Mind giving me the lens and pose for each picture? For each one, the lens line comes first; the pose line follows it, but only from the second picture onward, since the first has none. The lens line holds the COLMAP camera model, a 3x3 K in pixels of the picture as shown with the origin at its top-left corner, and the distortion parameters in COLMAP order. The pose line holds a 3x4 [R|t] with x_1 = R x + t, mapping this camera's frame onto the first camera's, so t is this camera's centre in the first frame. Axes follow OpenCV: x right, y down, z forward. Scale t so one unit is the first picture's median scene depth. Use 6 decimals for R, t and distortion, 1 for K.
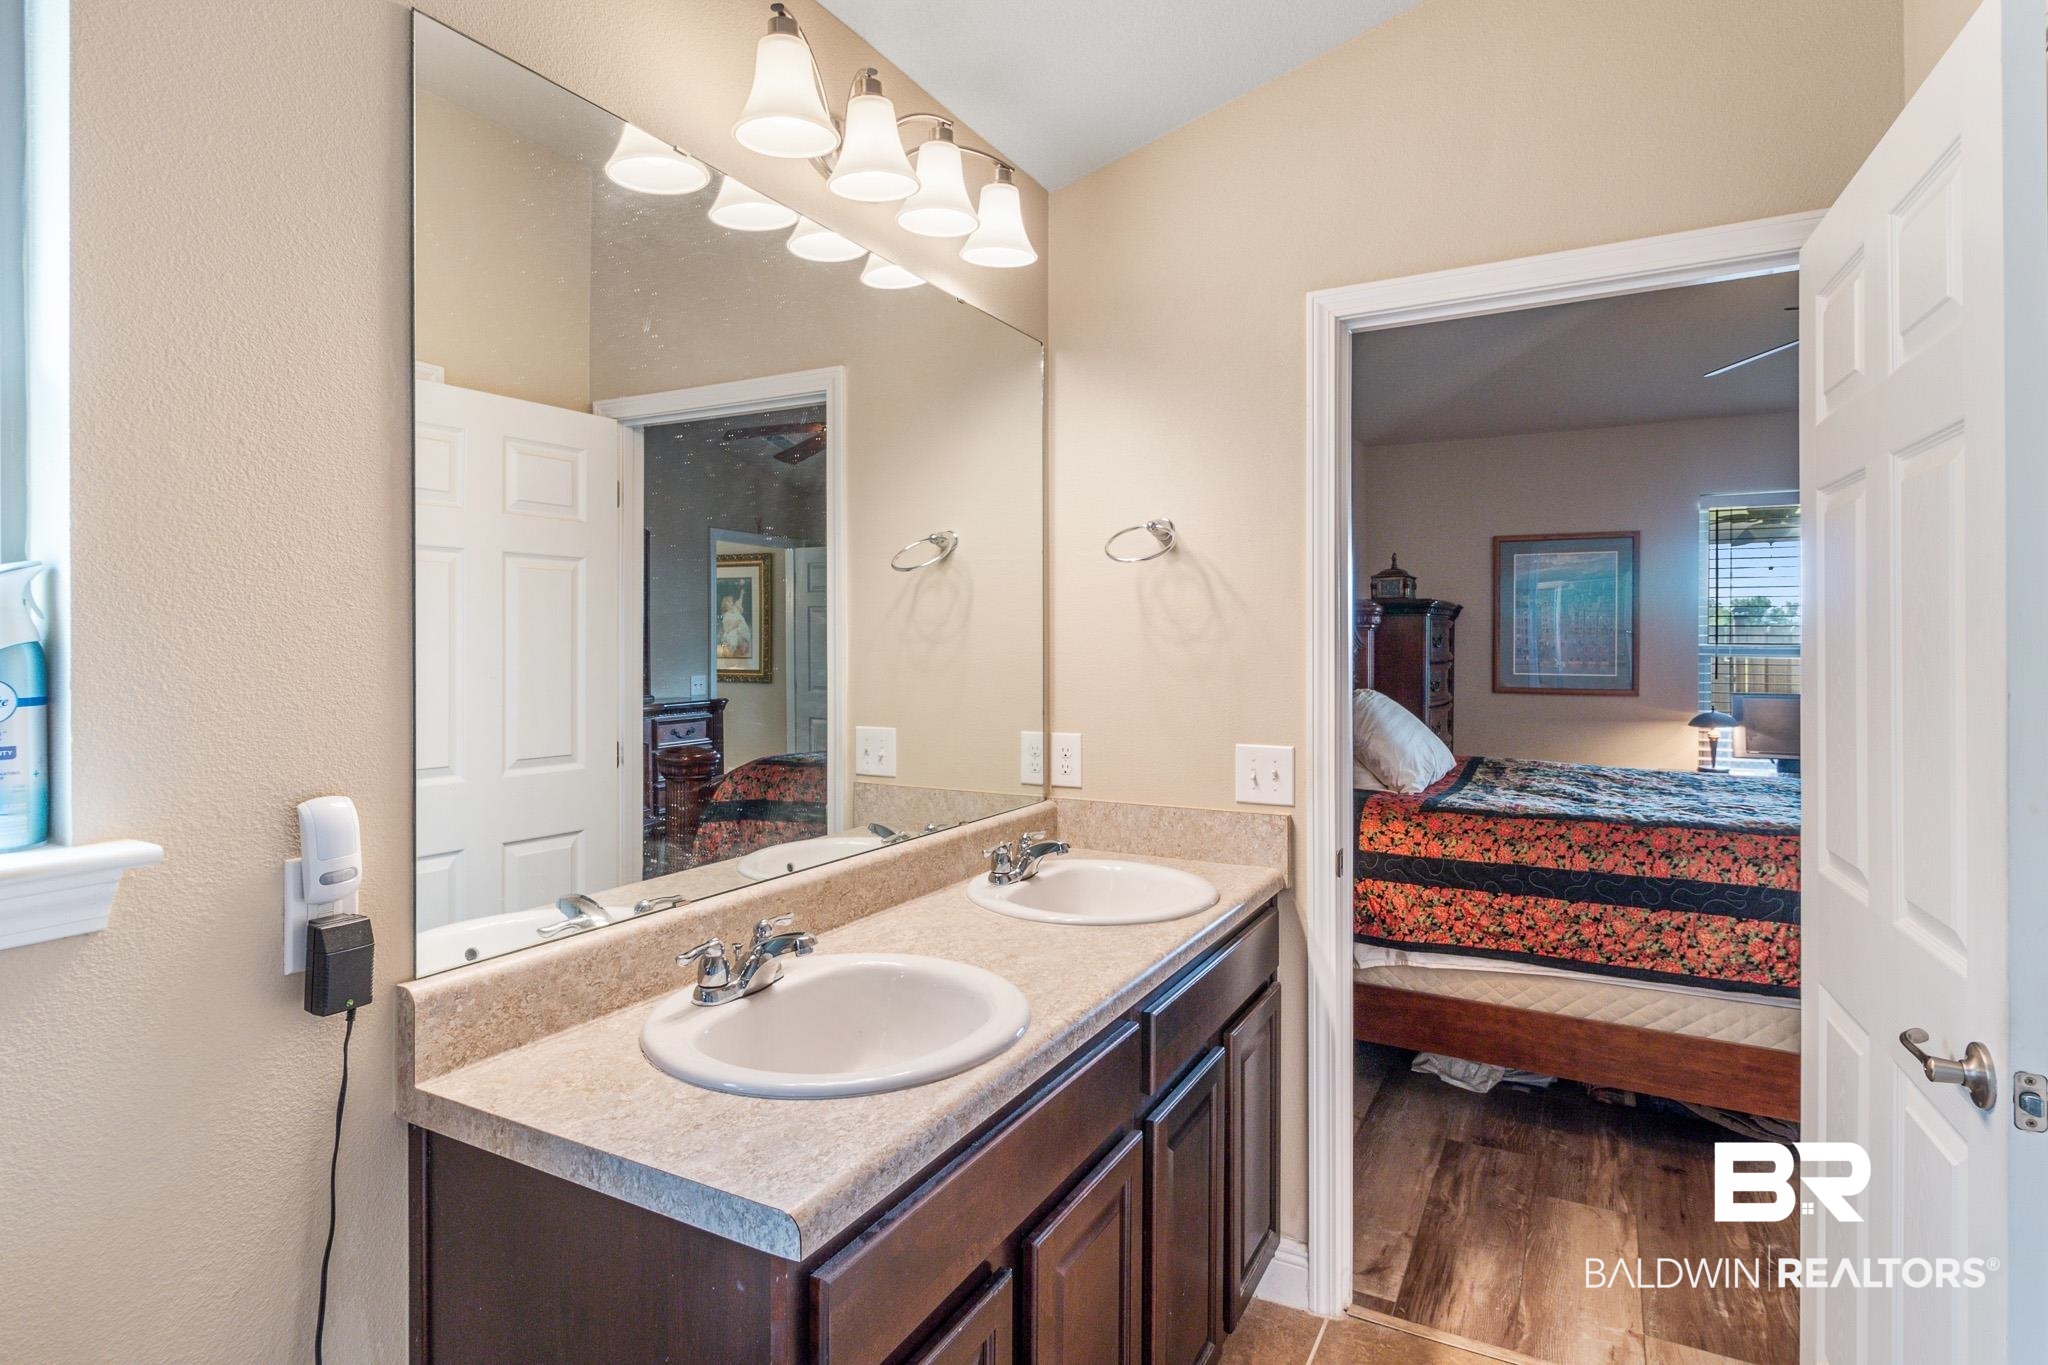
lens RADIAL K [[1059.2, 0, 1041.4], [0, 1059.2, 656.5], [0, 0, 1]] dist [-0.005738, -0.001802]
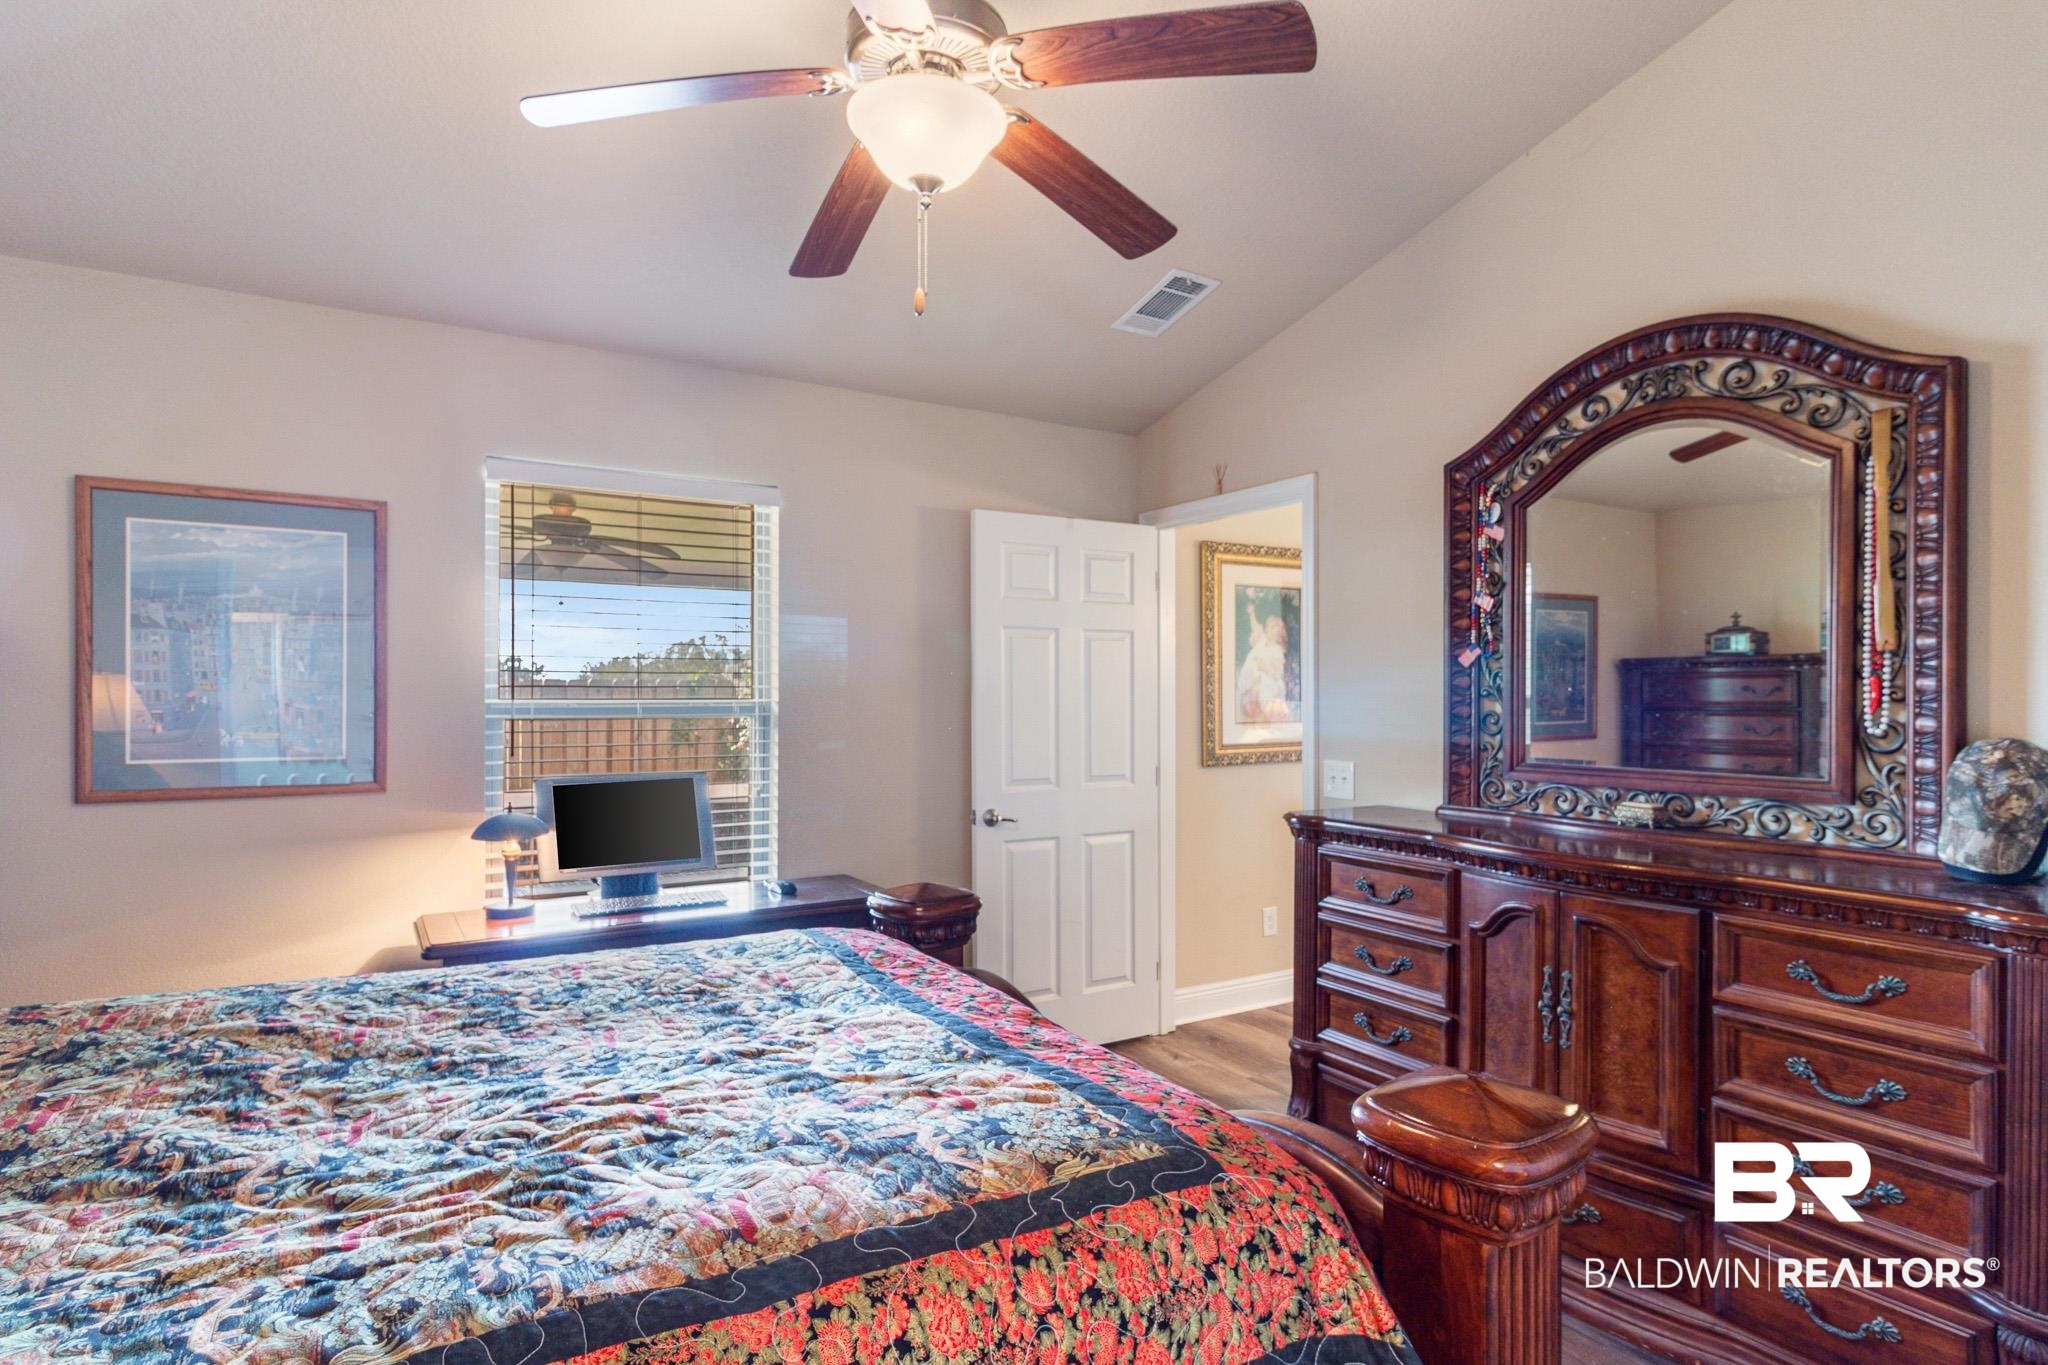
lens RADIAL K [[1059.2, 0, 1025.3], [0, 1059.2, 694.6], [0, 0, 1]] dist [-0.005738, -0.001802]
pose [[0.503371, -0.000509, 0.864070, 0.249400], [0.005332, 0.999983, -0.002517, -0.012125], [-0.864054, 0.005874, 0.503365, 0.419447]]
